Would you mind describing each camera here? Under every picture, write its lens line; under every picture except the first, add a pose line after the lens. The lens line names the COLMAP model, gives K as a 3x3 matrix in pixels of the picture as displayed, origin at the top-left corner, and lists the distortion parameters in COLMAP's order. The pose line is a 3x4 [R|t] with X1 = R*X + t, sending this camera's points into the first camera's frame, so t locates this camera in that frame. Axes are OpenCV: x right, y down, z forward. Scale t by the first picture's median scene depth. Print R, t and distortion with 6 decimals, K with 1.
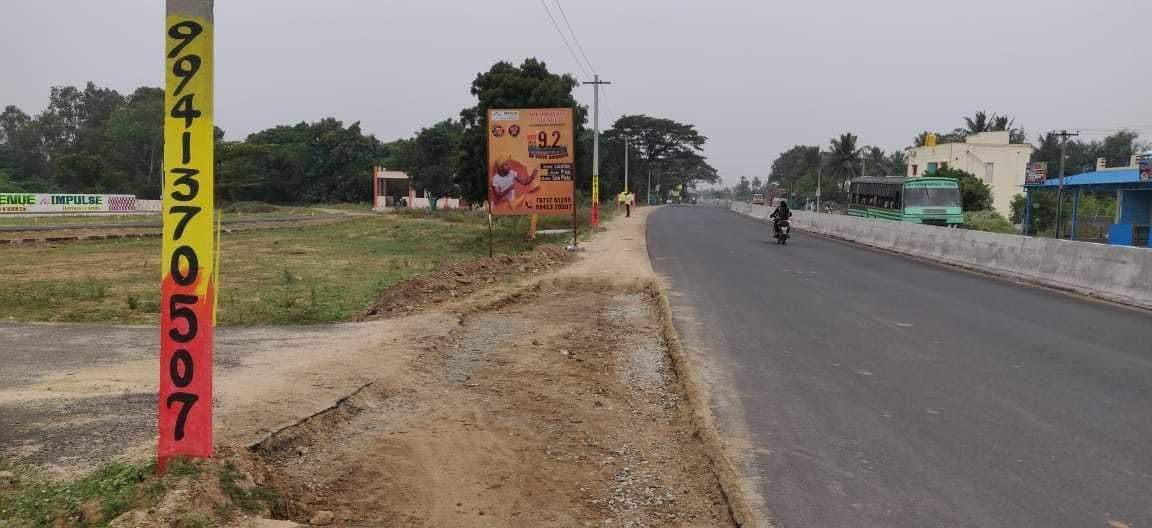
lens RADIAL K [[893.5, 0, 563.4], [0, 893.5, 287.3], [0, 0, 1]] dist [-0.006005, 0.069078]
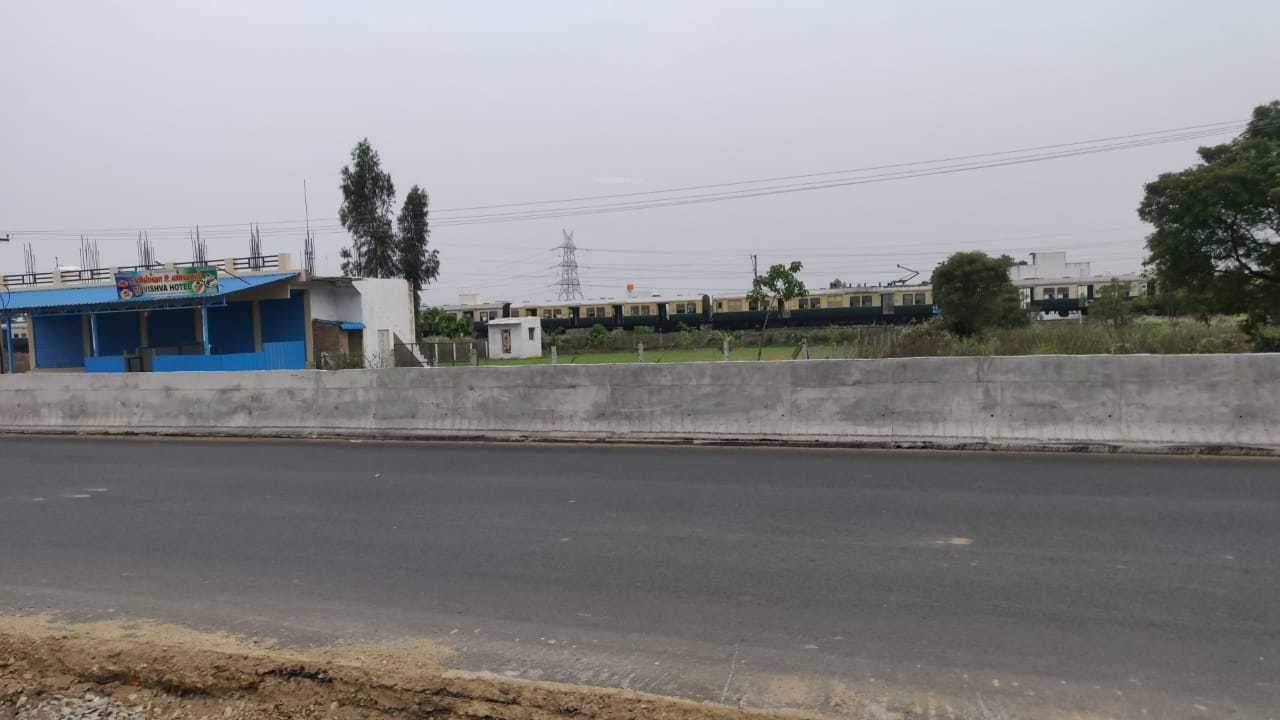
lens RADIAL K [[995.7, 0, 627.7], [0, 995.7, 368.6], [0, 0, 1]] dist [-0.005716, 0.066941]
pose [[0.308425, -0.082315, 0.947681, -0.041085], [0.144454, 0.988748, 0.038869, -0.023642], [-0.940217, 0.124909, 0.316845, 0.252896]]
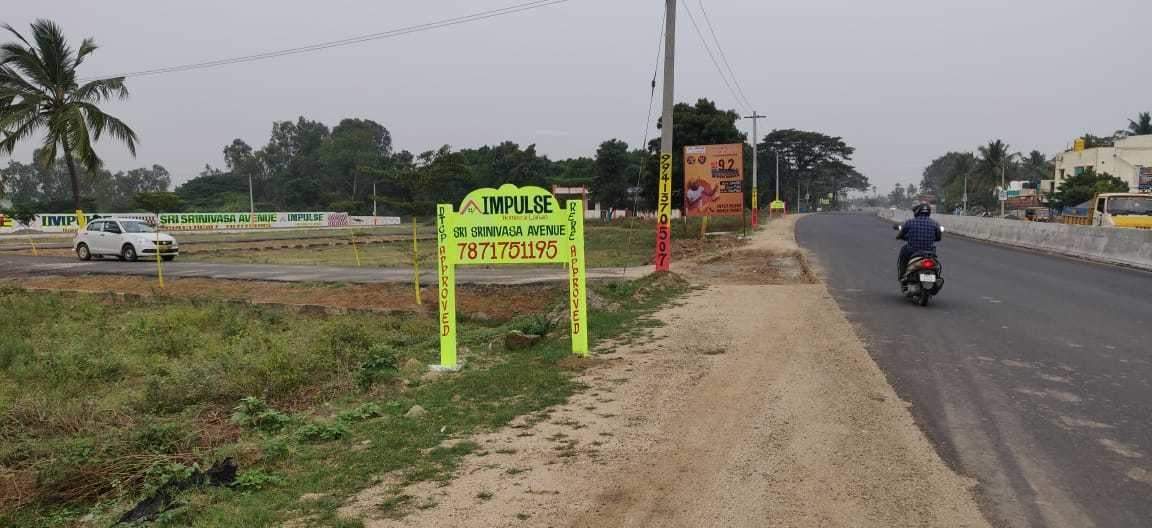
lens RADIAL K [[893.5, 0, 563.4], [0, 893.5, 287.3], [0, 0, 1]] dist [-0.006005, 0.069078]
pose [[0.986669, -0.004218, -0.162686, -0.022179], [0.001955, 0.999899, -0.014066, 0.029762], [0.162729, 0.013560, 0.986578, -0.260929]]
